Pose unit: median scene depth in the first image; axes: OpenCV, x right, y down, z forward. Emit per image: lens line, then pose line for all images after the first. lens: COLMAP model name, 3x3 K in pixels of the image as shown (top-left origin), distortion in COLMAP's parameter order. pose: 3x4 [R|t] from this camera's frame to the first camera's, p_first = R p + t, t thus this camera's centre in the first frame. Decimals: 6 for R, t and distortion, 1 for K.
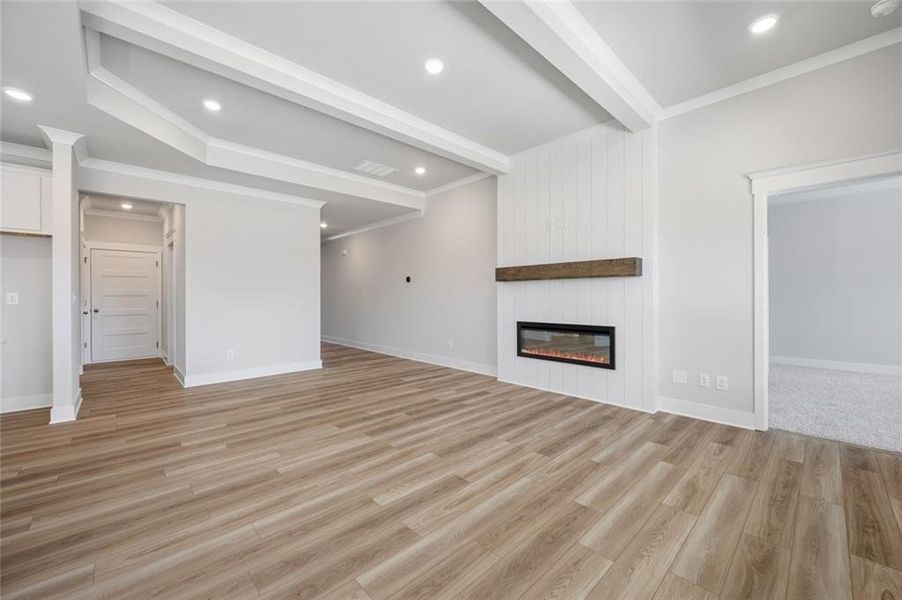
lens RADIAL K [[353.7, 0, 453.5], [0, 353.7, 298.6], [0, 0, 1]] dist [-0.000661, 0.000483]
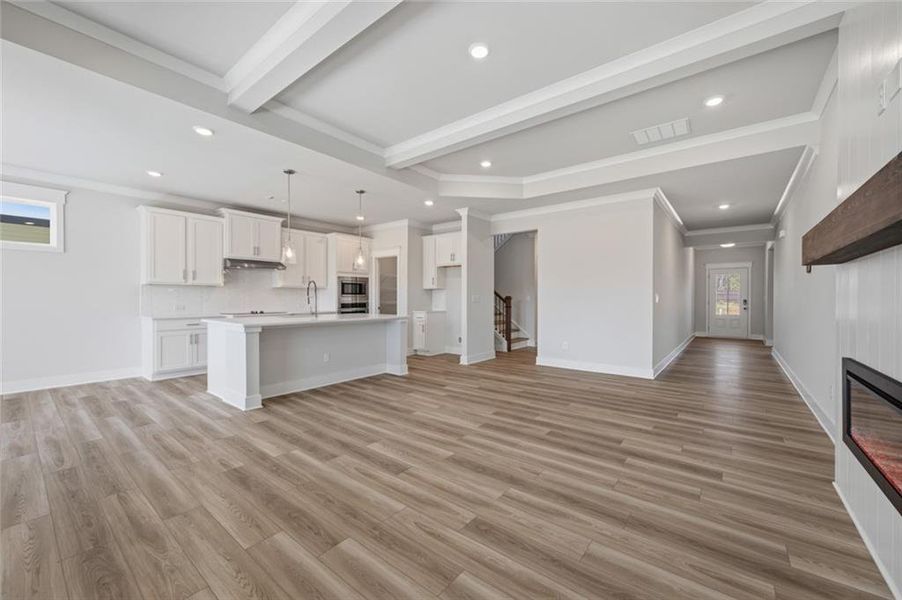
lens RADIAL K [[353.7, 0, 453.5], [0, 353.7, 298.6], [0, 0, 1]] dist [-0.000661, 0.000483]
pose [[0.143533, 0.004620, -0.989635, 0.696238], [-0.006056, 0.999974, 0.003790, -0.004489], [0.989627, 0.005449, 0.143557, 0.642341]]
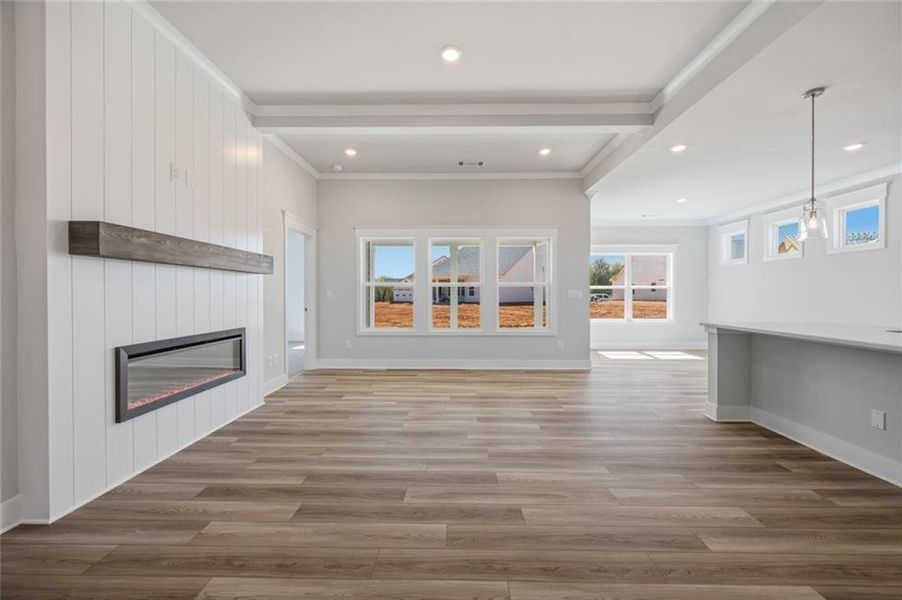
lens RADIAL K [[359.2, 0, 453.2], [0, 359.2, 293.4], [0, 0, 1]] dist [0.002331, 0.000308]
pose [[-0.715359, 0.002579, 0.698752, -0.603388], [0.004222, 0.999991, 0.000632, -0.005024], [-0.698744, 0.003403, -0.715363, 1.367517]]
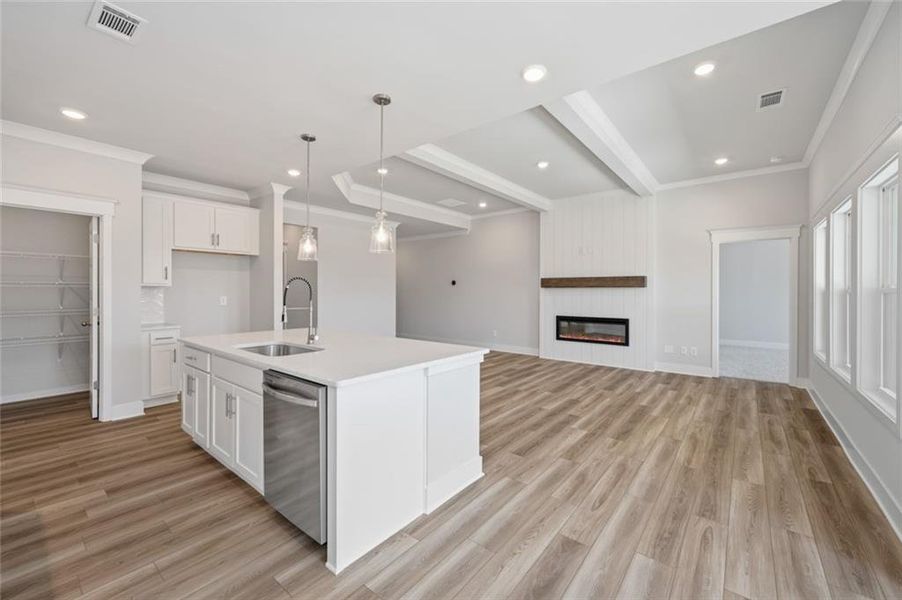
lens RADIAL K [[359.2, 0, 453.2], [0, 359.2, 293.4], [0, 0, 1]] dist [0.002331, 0.000308]
pose [[0.991545, 0.003622, 0.129710, -0.561573], [-0.003906, 0.999990, 0.001936, -0.035796], [-0.129702, -0.002427, 0.991550, -0.516110]]
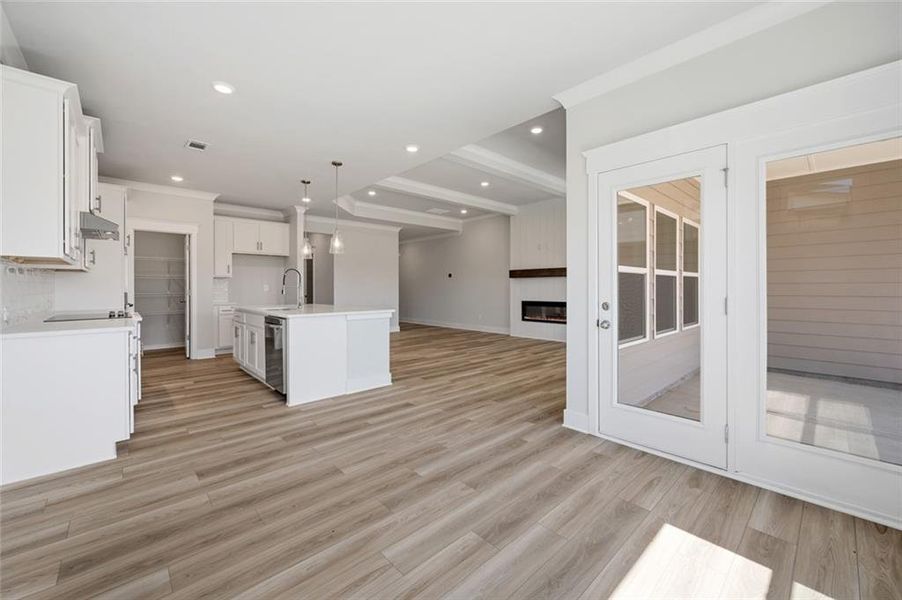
lens RADIAL K [[355.7, 0, 452.4], [0, 355.7, 289.9], [0, 0, 1]] dist [-0.001055, -0.000122]
pose [[0.999926, -0.001256, -0.012131, -0.187821], [0.001279, 0.999997, 0.001940, 0.008475], [0.012128, -0.001956, 0.999925, -1.006846]]
